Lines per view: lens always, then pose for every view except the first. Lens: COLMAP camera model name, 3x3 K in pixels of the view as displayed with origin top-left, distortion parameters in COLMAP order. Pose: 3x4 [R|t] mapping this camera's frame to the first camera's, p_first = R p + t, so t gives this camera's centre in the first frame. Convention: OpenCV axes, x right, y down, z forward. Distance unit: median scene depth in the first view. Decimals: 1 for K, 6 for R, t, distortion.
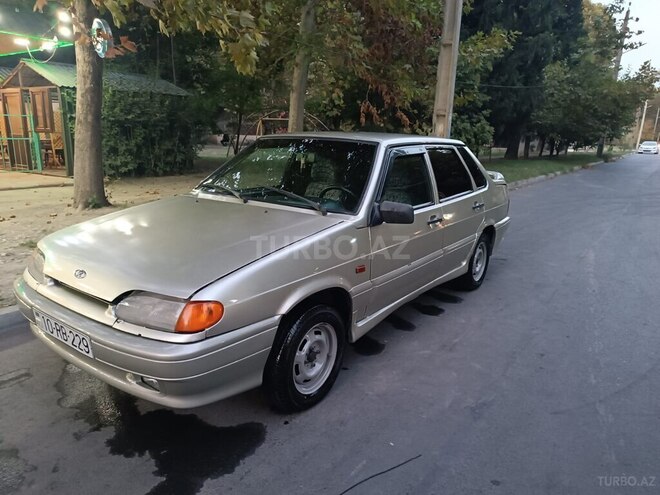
lens RADIAL K [[471.3, 0, 328.9], [0, 471.3, 249.0], [0, 0, 1]] dist [0.007571, -0.003051]
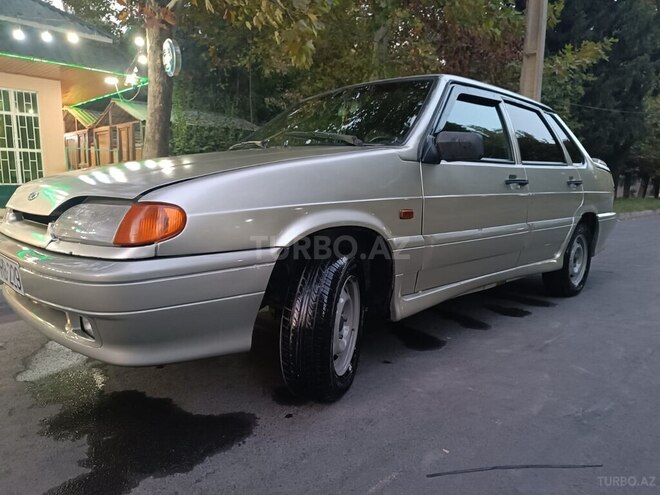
lens RADIAL K [[473.9, 0, 330.0], [0, 473.9, 247.5], [0, 0, 1]] dist [0.011343, -0.011284]
pose [[0.986425, 0.007341, -0.164047, 0.043902], [-0.026178, 0.993255, -0.112961, 0.108772], [0.162111, 0.115722, 0.979964, 0.162991]]
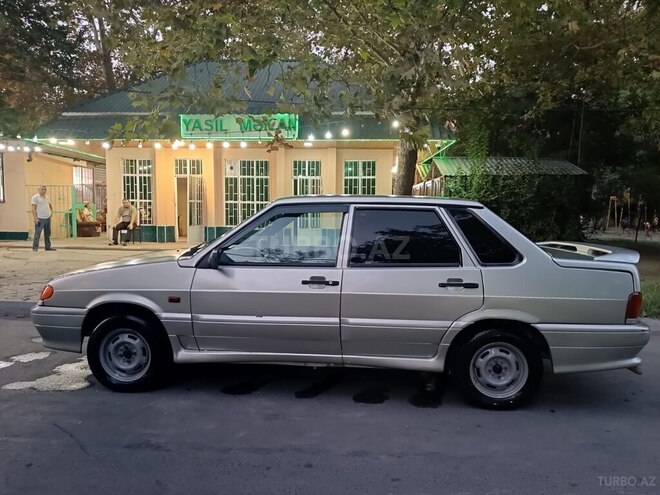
lens RADIAL K [[473.9, 0, 330.0], [0, 473.9, 247.5], [0, 0, 1]] dist [0.011343, -0.011284]
pose [[0.521291, 0.048930, -0.851975, 0.798523], [-0.203650, 0.976643, -0.068516, -0.052845], [0.828723, 0.209222, 0.519080, 0.405455]]
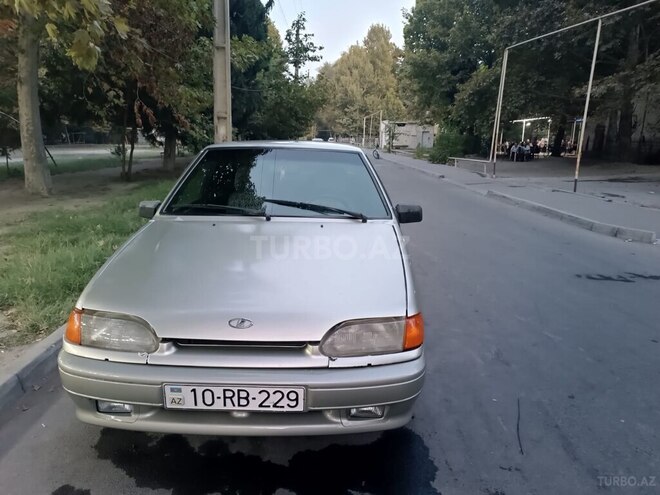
lens RADIAL K [[478.6, 0, 327.6], [0, 478.6, 248.8], [0, 0, 1]] dist [0.006061, -0.006388]
pose [[0.805956, -0.145073, 0.573924, -0.442237], [0.144876, 0.988362, 0.046384, -0.047531], [-0.573973, 0.045764, 0.817594, 0.110357]]
